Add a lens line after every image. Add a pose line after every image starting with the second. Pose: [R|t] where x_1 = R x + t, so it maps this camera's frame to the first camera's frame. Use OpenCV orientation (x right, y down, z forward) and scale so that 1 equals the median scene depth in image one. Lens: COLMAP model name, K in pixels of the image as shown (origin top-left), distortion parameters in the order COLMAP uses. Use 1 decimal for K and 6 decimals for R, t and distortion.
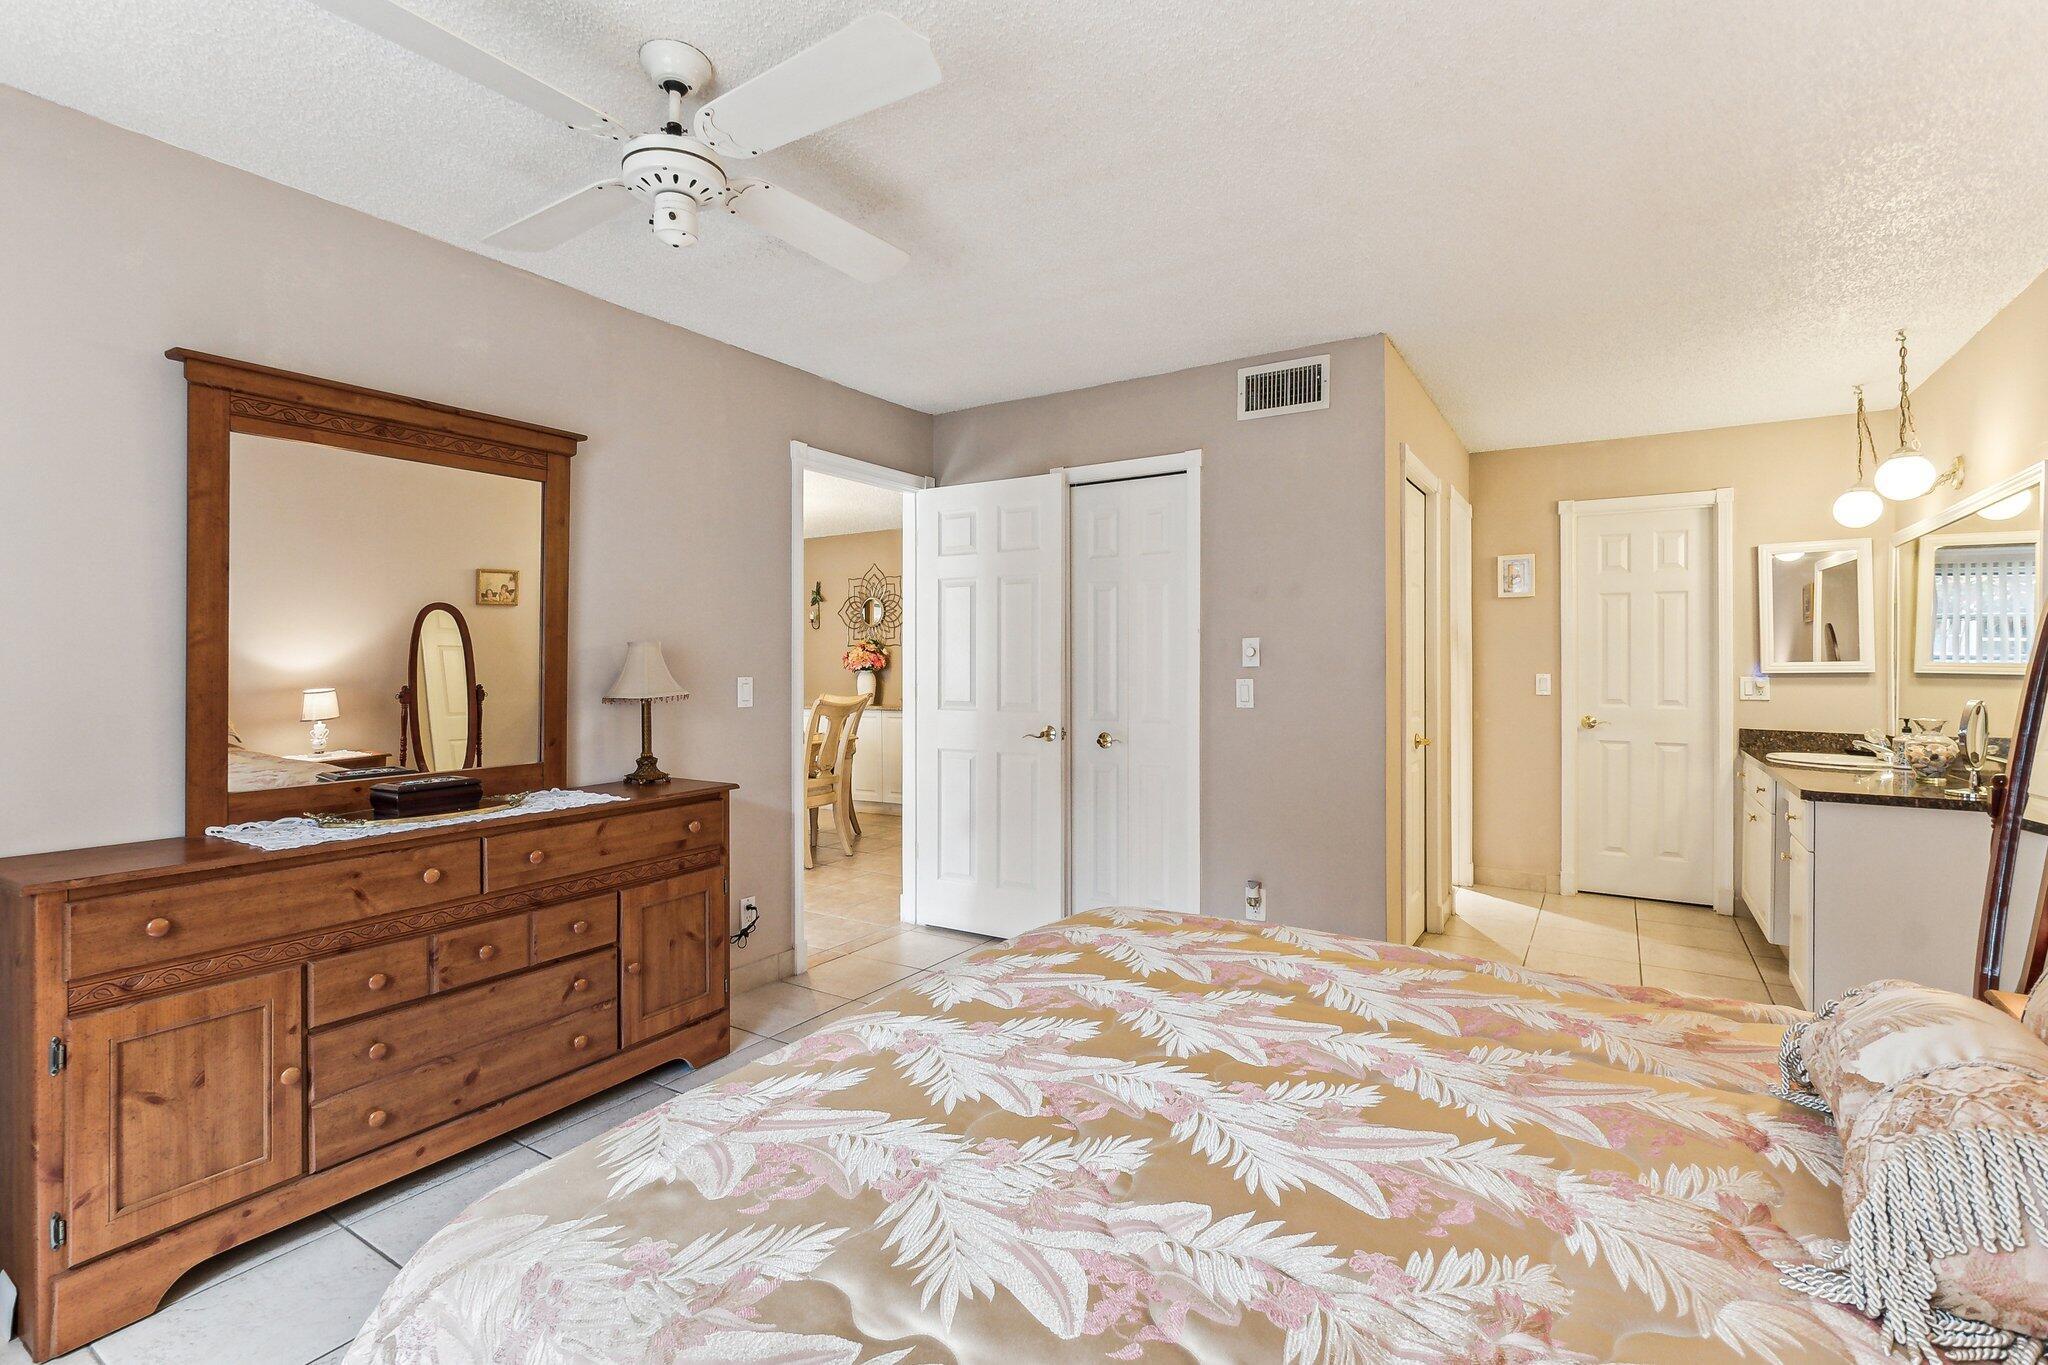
lens RADIAL K [[919.7, 0, 1029.8], [0, 919.7, 670.4], [0, 0, 1]] dist [-0.004837, 0.001330]
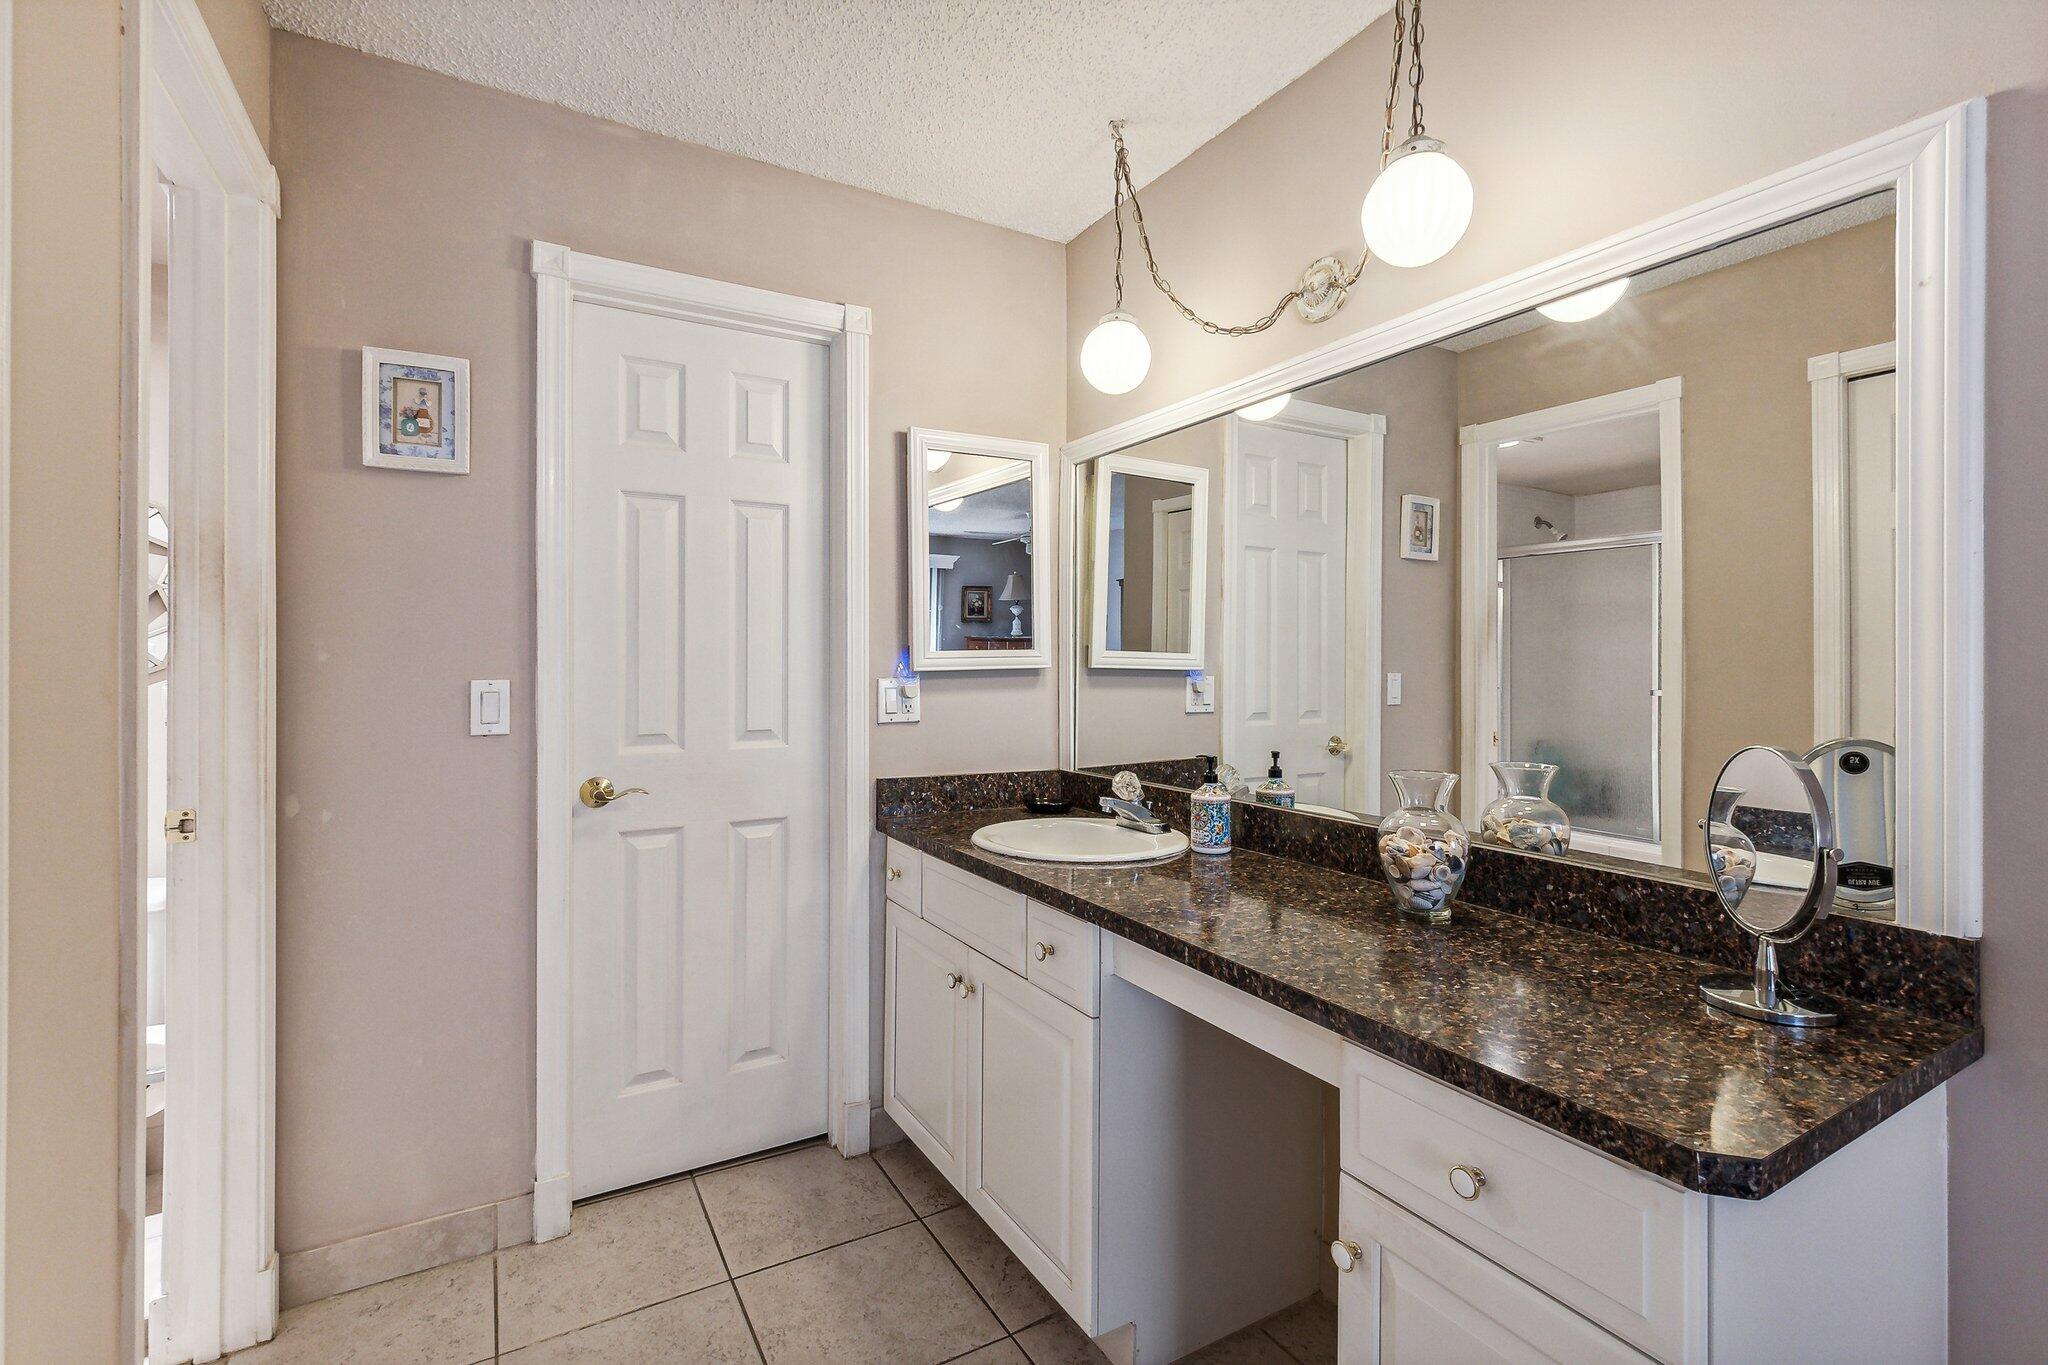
lens RADIAL K [[919.7, 0, 1020.0], [0, 919.7, 643.2], [0, 0, 1]] dist [-0.004837, 0.001330]
pose [[0.462368, 0.007438, 0.886657, 0.339901], [0.002514, 0.999950, -0.009700, -0.007625], [-0.886684, 0.006714, 0.462327, 0.663103]]
